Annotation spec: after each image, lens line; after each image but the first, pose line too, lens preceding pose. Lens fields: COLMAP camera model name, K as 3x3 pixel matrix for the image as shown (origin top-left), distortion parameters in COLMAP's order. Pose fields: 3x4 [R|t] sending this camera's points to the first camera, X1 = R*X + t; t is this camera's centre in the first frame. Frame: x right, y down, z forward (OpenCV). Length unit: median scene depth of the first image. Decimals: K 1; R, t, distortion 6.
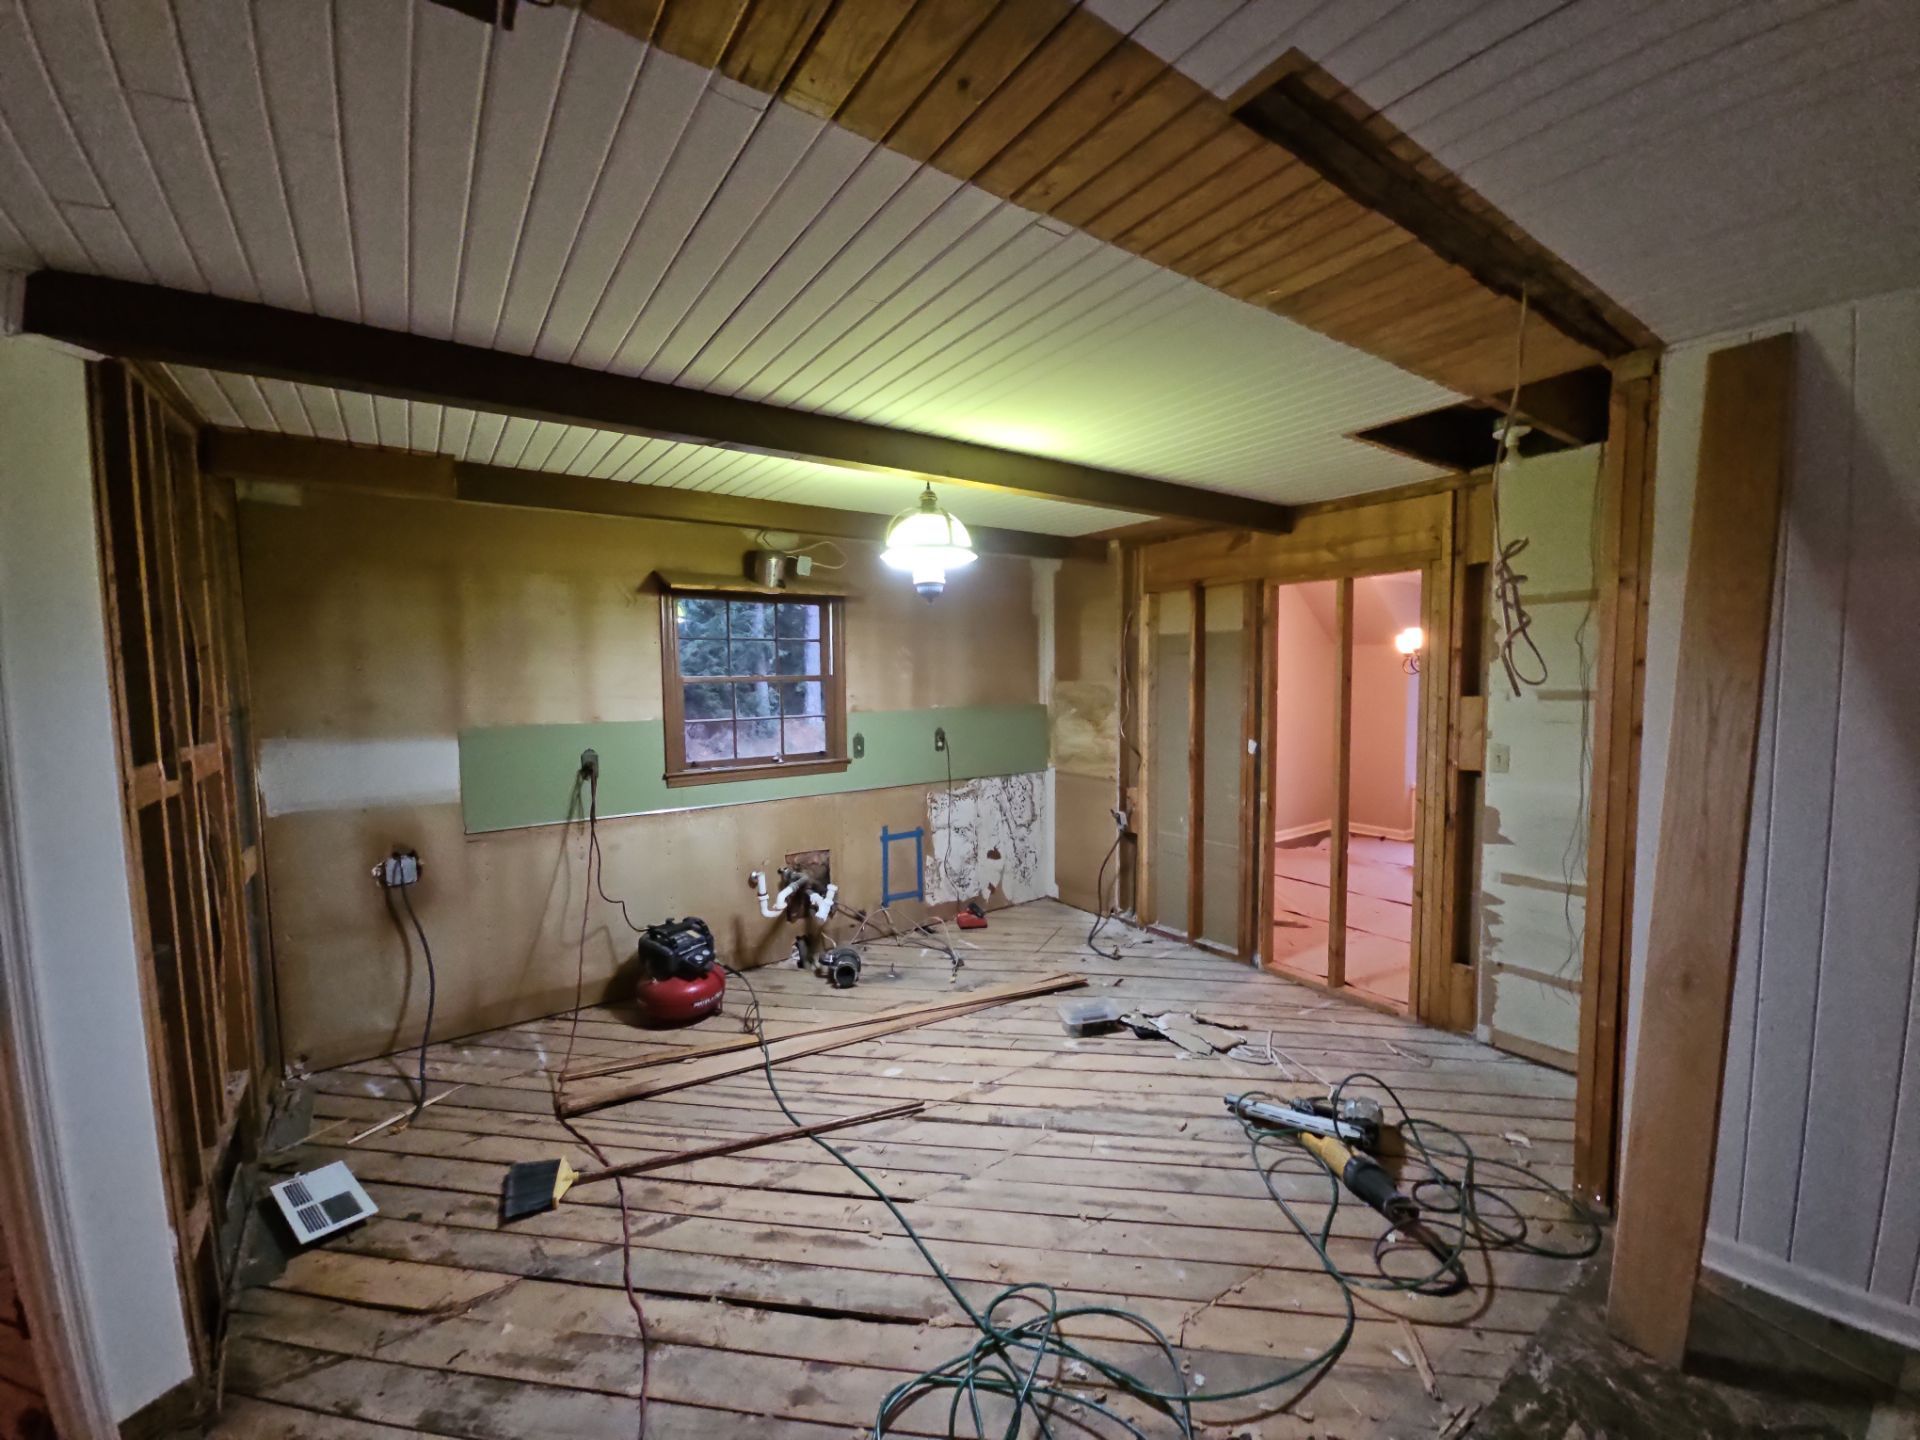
lens RADIAL K [[776.6, 0, 961.4], [0, 776.6, 729.6], [0, 0, 1]] dist [-0.001073, -0.000499]
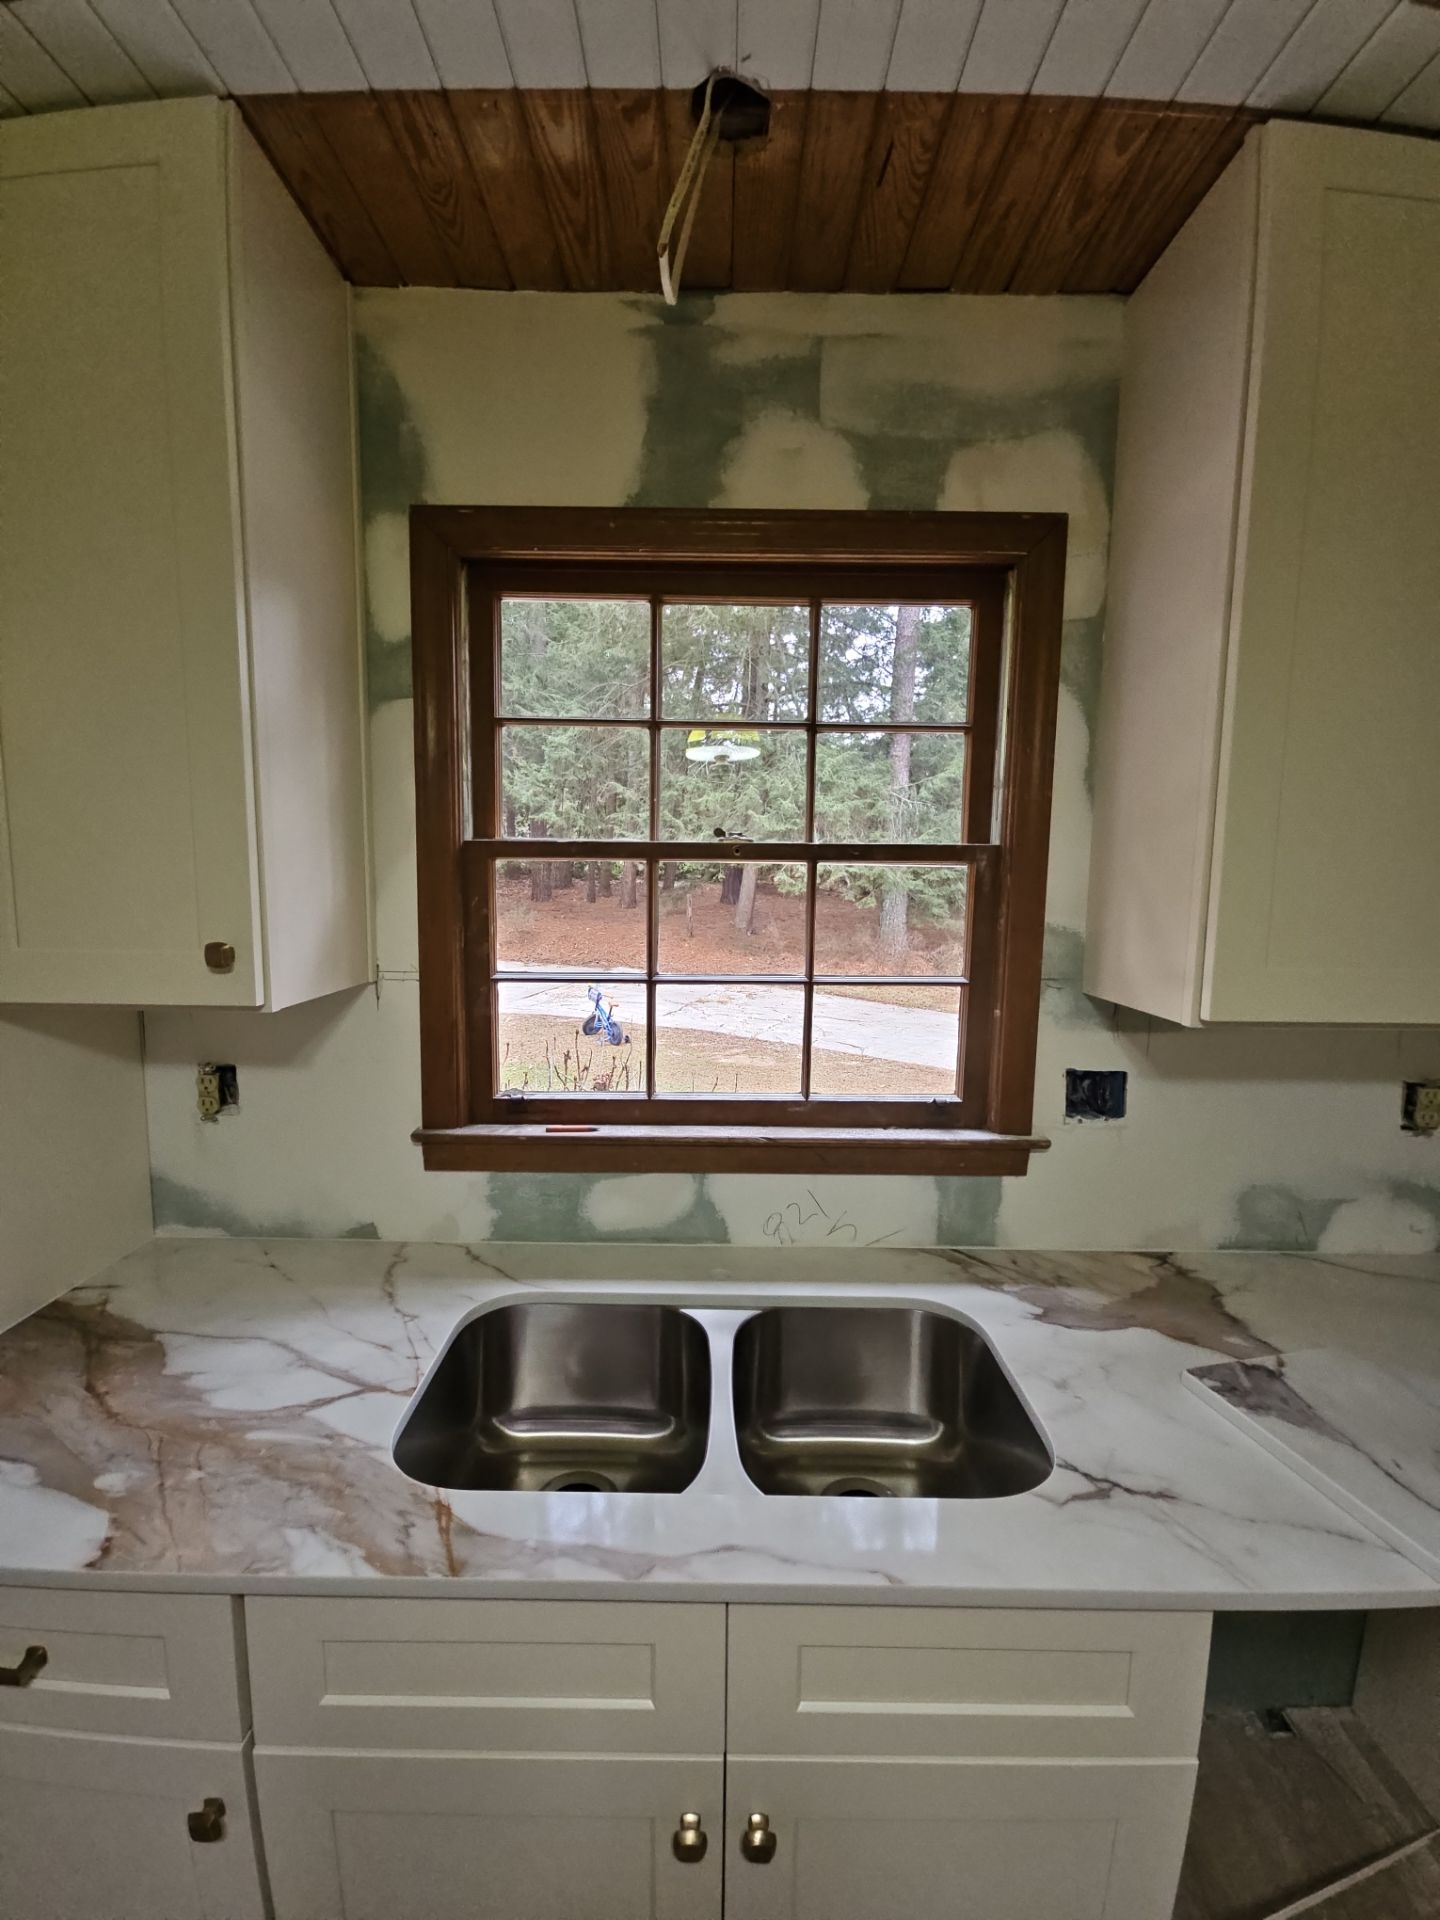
lens RADIAL K [[776.6, 0, 709.7], [0, 776.6, 960.1], [0, 0, 1]] dist [-0.001073, -0.000499]
pose [[0.808544, 0.083660, -0.582458, -0.108768], [-0.066244, 0.996490, 0.051171, -0.048430], [0.584695, -0.002789, 0.811249, 0.934894]]
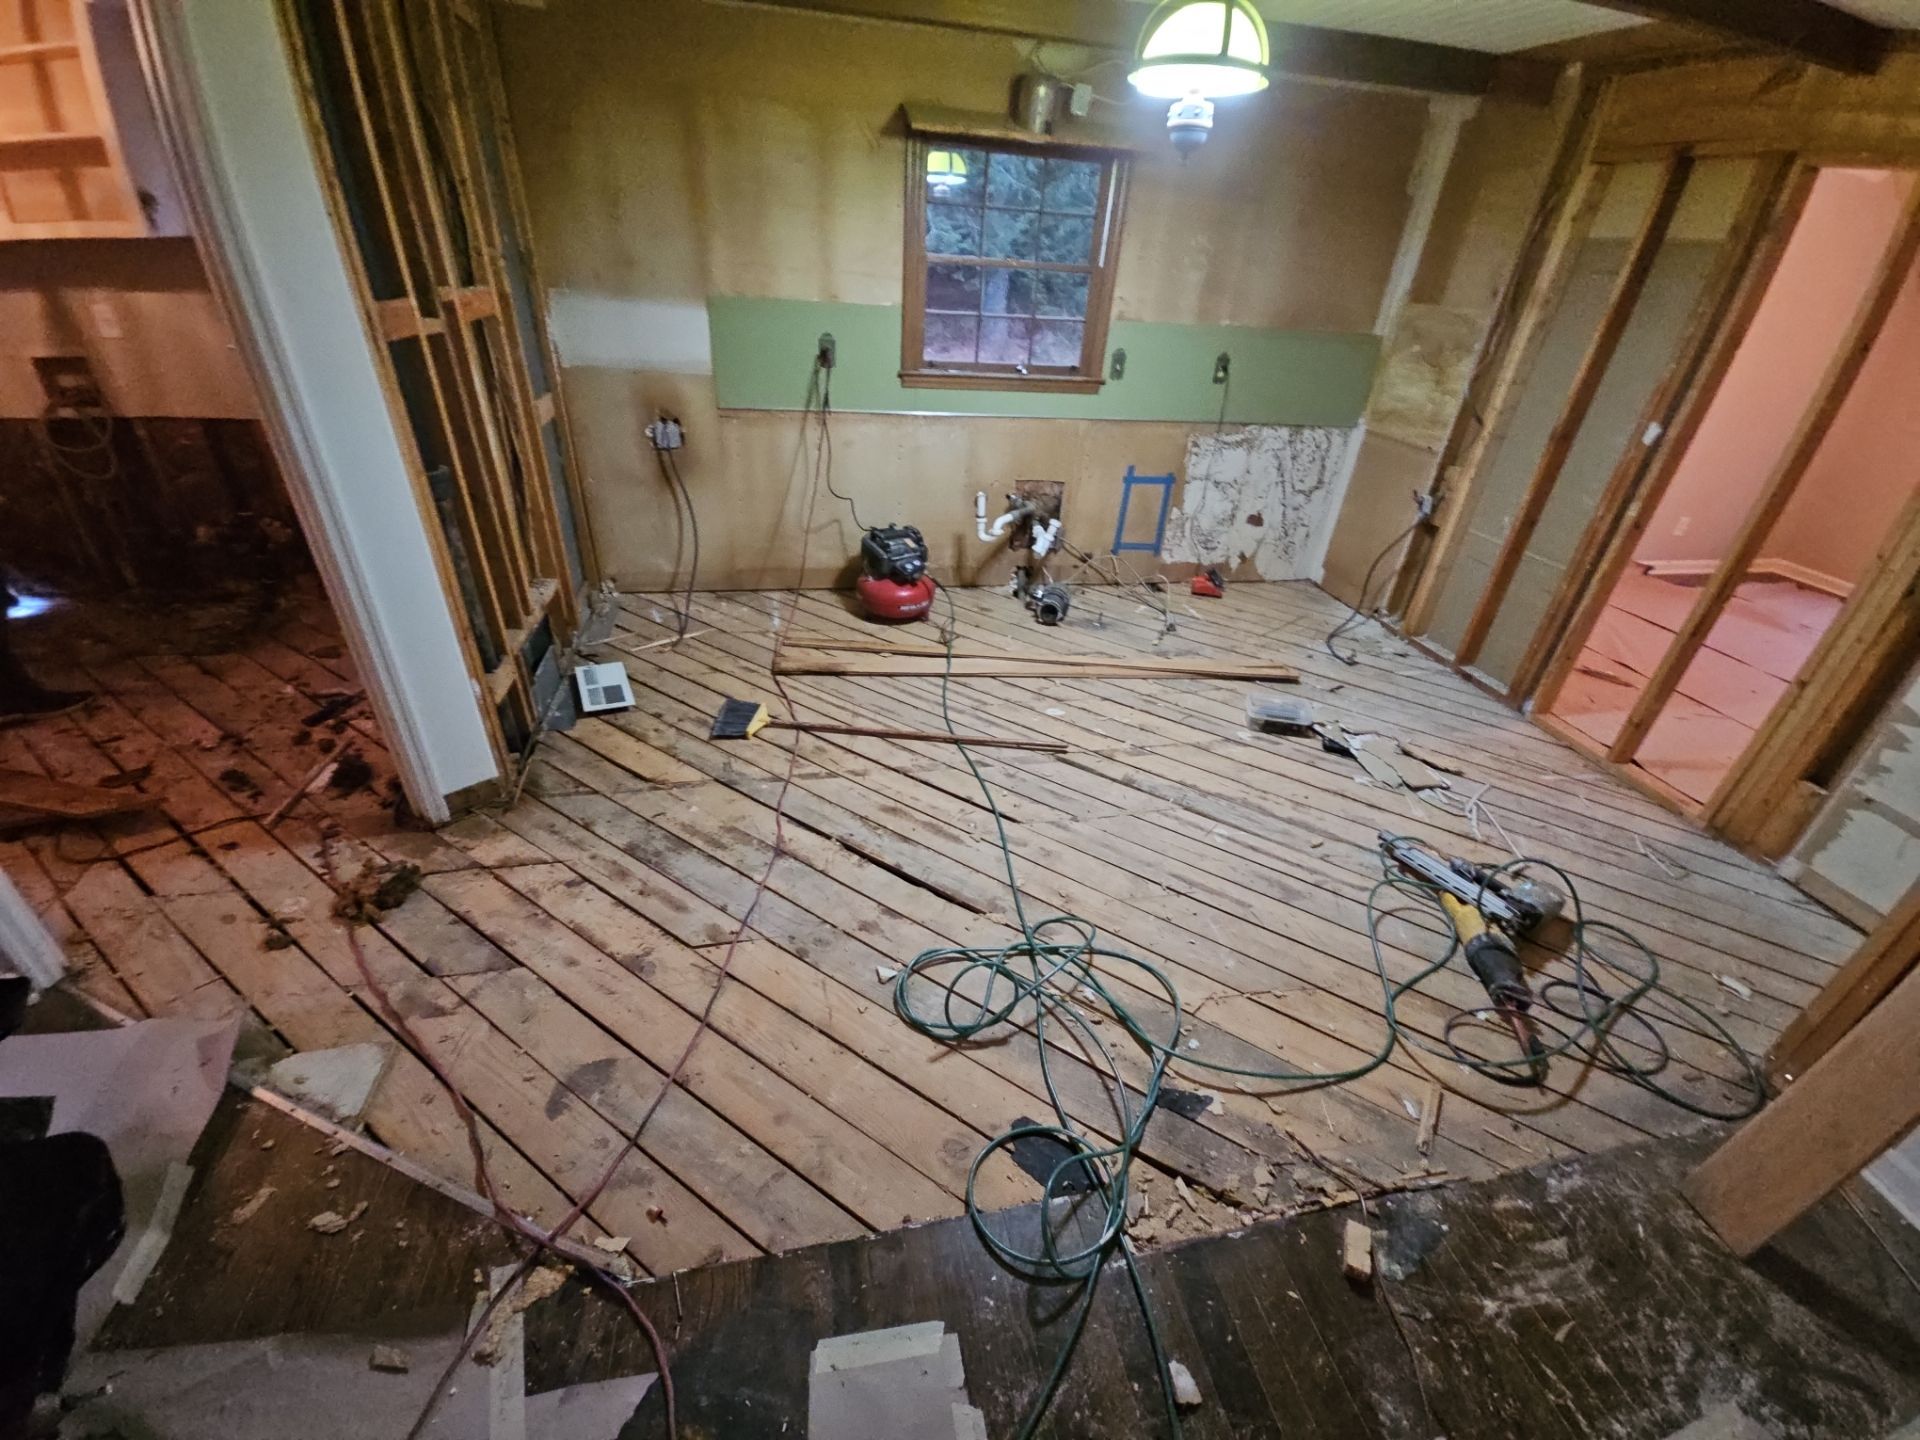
lens RADIAL K [[776.6, 0, 961.4], [0, 776.6, 729.6], [0, 0, 1]] dist [-0.001073, -0.000499]
pose [[0.910532, 0.270332, -0.312814, 0.121748], [-0.101693, 0.879809, 0.464321, -0.006500], [0.400738, -0.390968, 0.828585, 0.078056]]
